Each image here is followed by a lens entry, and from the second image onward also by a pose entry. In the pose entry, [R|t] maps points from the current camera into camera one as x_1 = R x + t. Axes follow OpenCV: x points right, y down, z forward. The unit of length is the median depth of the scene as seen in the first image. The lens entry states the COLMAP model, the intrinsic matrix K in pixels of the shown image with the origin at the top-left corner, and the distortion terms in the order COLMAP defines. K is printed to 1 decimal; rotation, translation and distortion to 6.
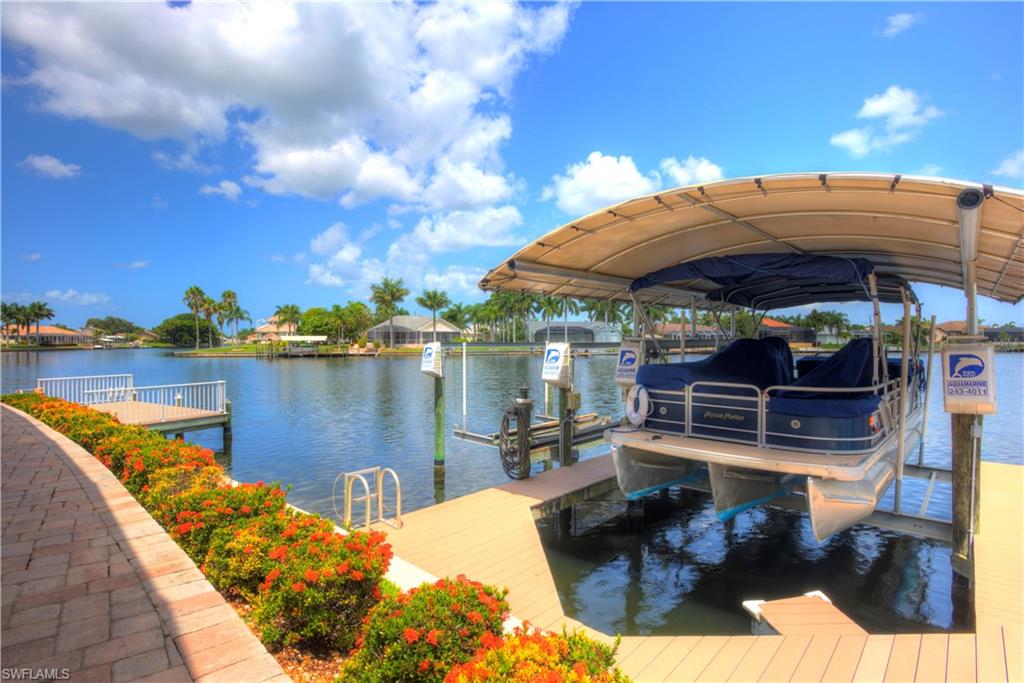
lens RADIAL K [[500.1, 0, 511.0], [0, 500.1, 345.4], [0, 0, 1]] dist [-0.020690, -0.002030]
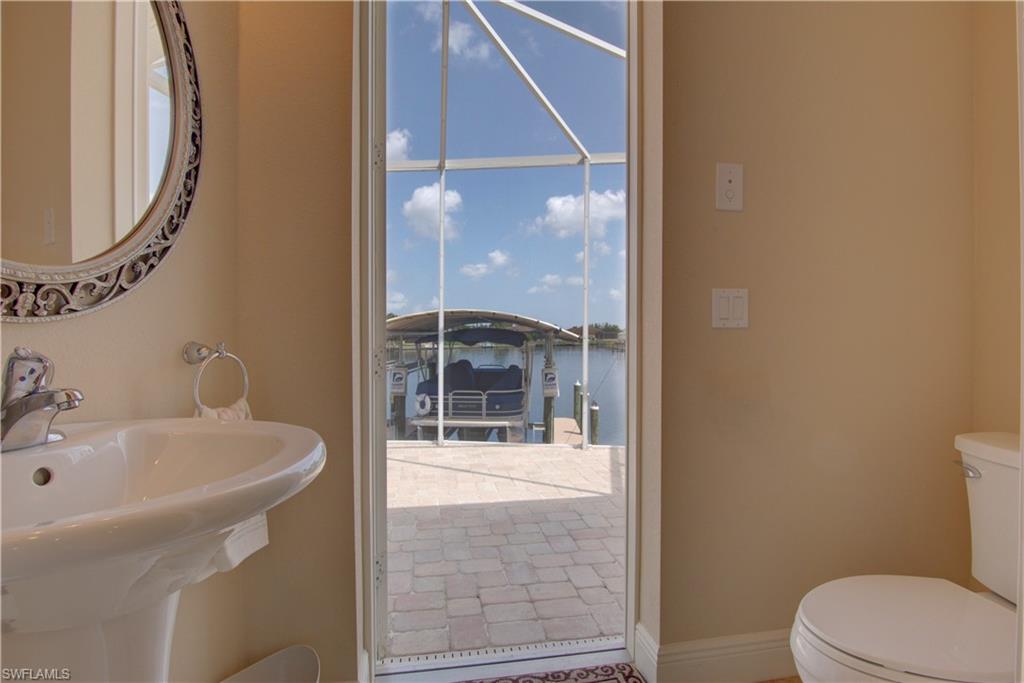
lens RADIAL K [[500.1, 0, 511.9], [0, 500.1, 339.7], [0, 0, 1]] dist [-0.020690, -0.002030]
pose [[0.755196, -0.004293, 0.655485, -0.876669], [0.005164, 0.999986, 0.000599, -0.151970], [-0.655479, 0.002932, 0.755208, -0.787876]]
